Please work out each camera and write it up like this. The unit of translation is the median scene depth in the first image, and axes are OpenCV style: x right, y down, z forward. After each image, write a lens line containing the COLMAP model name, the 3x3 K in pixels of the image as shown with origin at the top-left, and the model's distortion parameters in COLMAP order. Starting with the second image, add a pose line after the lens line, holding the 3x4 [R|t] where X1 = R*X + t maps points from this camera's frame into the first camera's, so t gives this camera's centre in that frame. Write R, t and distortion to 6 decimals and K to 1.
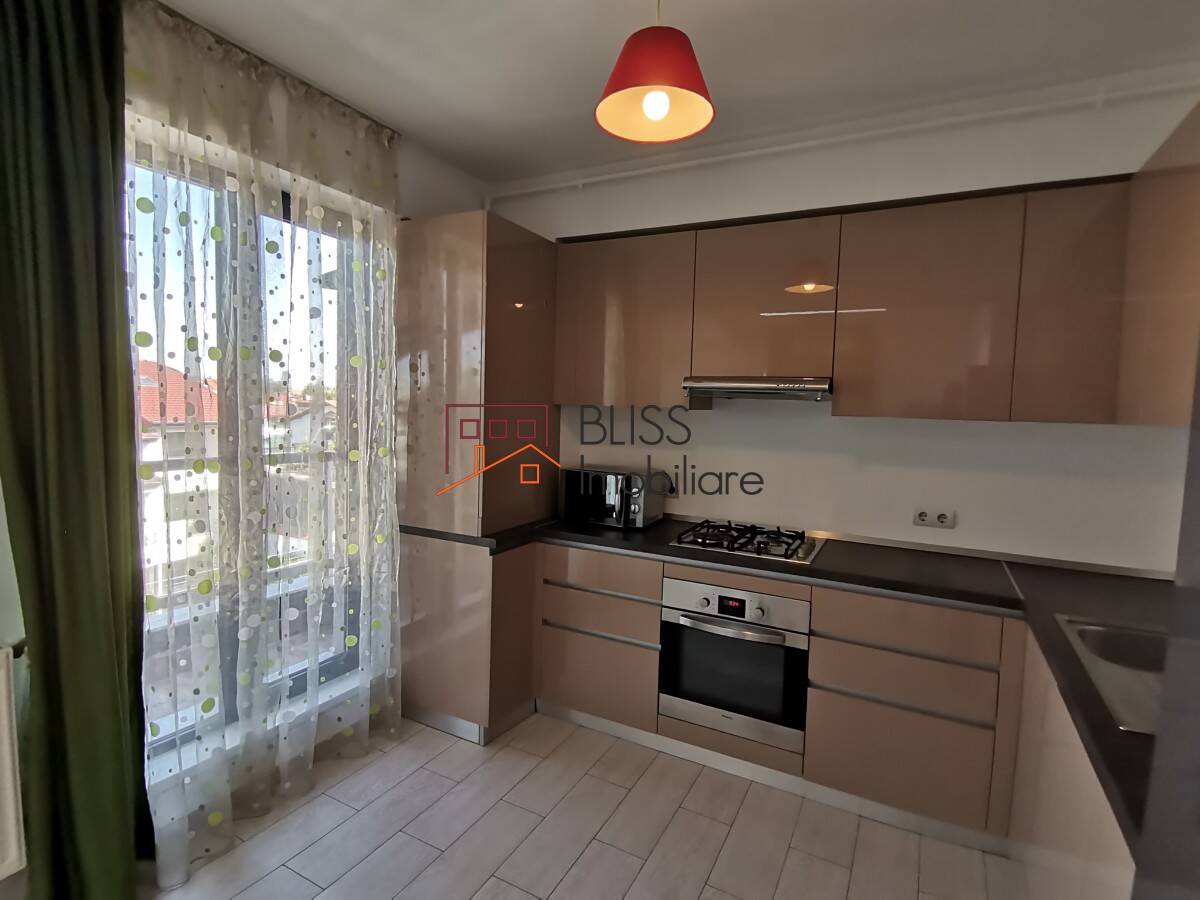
lens RADIAL K [[597.3, 0, 604.7], [0, 597.3, 440.7], [0, 0, 1]] dist [0.033974, -0.023507]
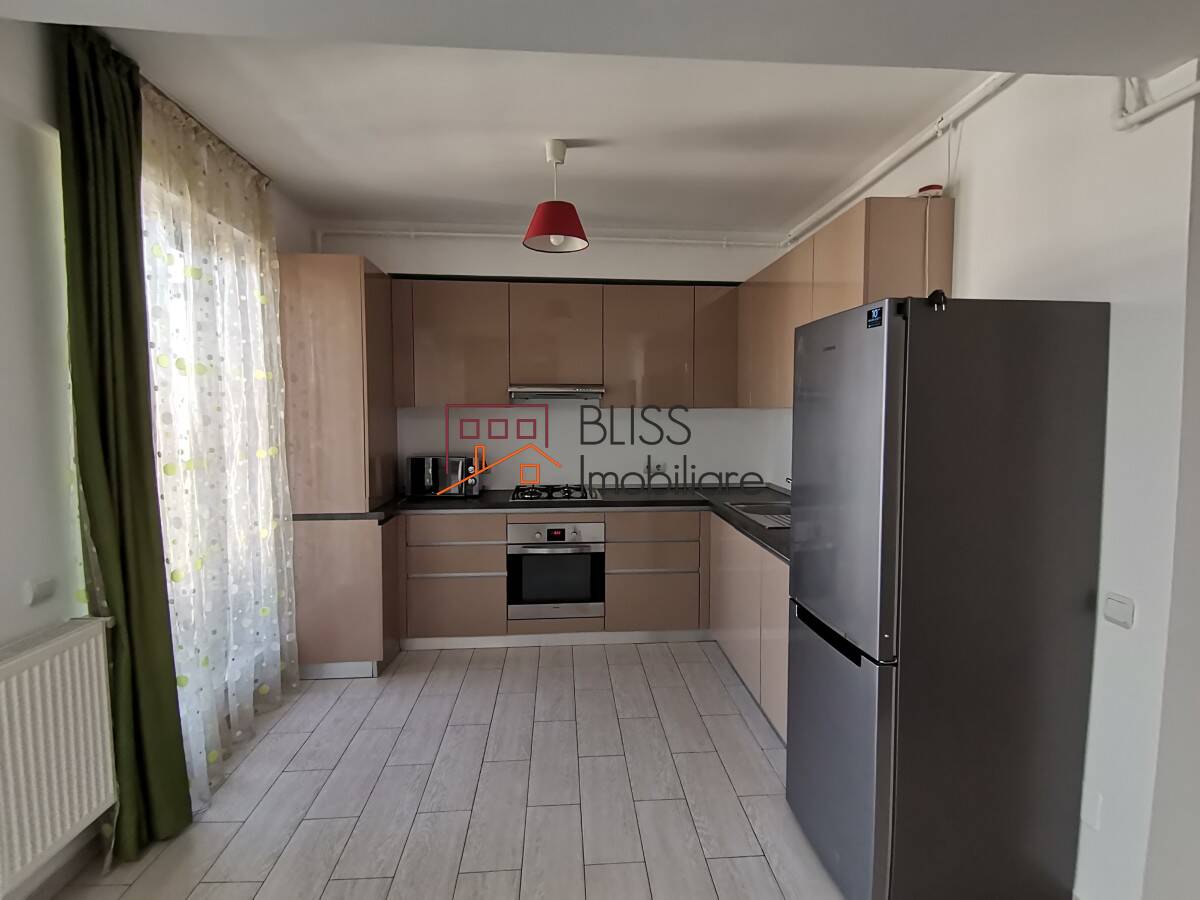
lens RADIAL K [[597.3, 0, 604.7], [0, 597.3, 440.7], [0, 0, 1]] dist [0.033974, -0.023507]
pose [[0.846791, -0.057834, 0.528772, -0.452913], [0.057554, 0.998197, 0.017009, 0.016977], [-0.528802, 0.016030, 0.848594, -0.346985]]
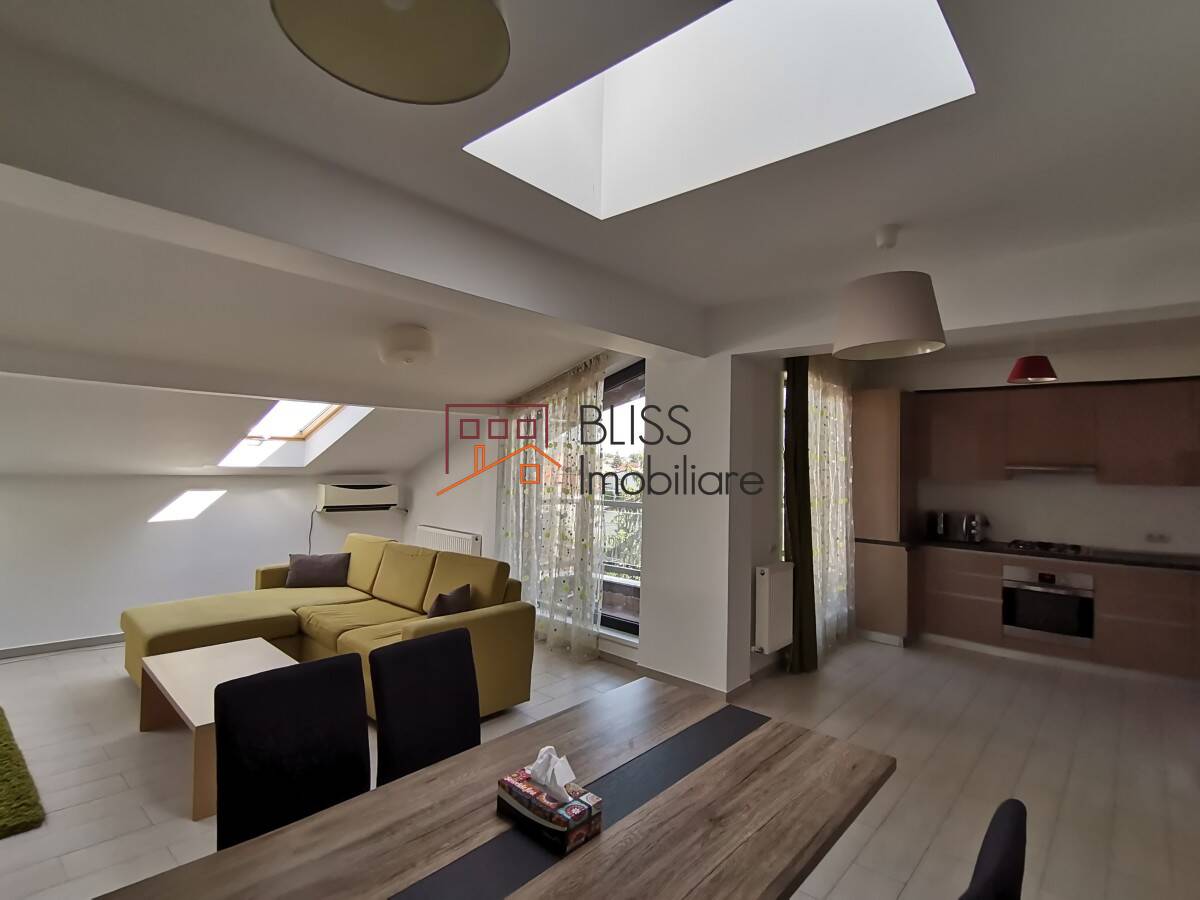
lens RADIAL K [[597.3, 0, 604.7], [0, 597.3, 440.7], [0, 0, 1]] dist [0.033974, -0.023507]
pose [[0.972893, -0.012538, -0.230916, -0.726038], [-0.011034, 0.994875, -0.100504, 0.033138], [0.230993, 0.100328, 0.967769, -1.304109]]
